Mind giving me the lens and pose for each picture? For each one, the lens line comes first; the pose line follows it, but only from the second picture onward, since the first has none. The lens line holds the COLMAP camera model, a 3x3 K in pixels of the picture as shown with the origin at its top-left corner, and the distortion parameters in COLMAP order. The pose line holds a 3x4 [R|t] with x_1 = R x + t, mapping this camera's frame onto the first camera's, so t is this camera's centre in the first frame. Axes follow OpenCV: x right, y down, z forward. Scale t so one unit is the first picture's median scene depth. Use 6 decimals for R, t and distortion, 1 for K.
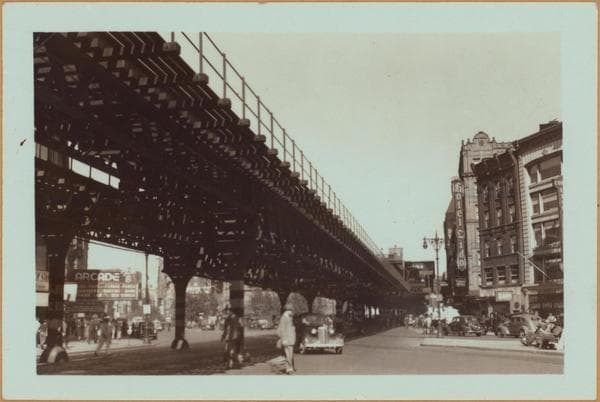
lens RADIAL K [[663.7, 0, 300.0], [0, 663.7, 201.0], [0, 0, 1]] dist [0.012103, 0.027314]
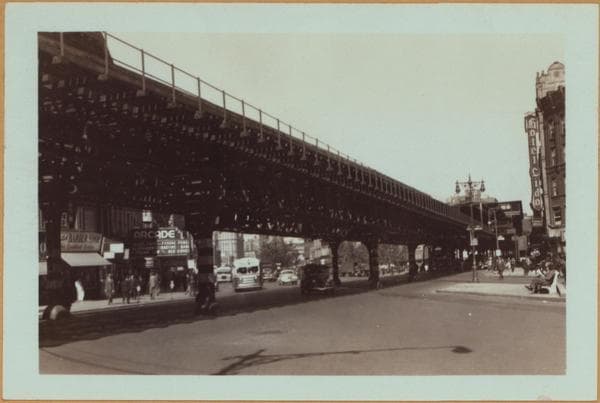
lens RADIAL K [[663.7, 0, 300.0], [0, 663.7, 201.5], [0, 0, 1]] dist [0.012103, 0.027314]
pose [[0.984795, -0.051132, -0.166026, 0.101126], [0.064339, 0.995093, 0.075168, -0.003183], [0.161368, -0.084707, 0.983252, 0.002082]]
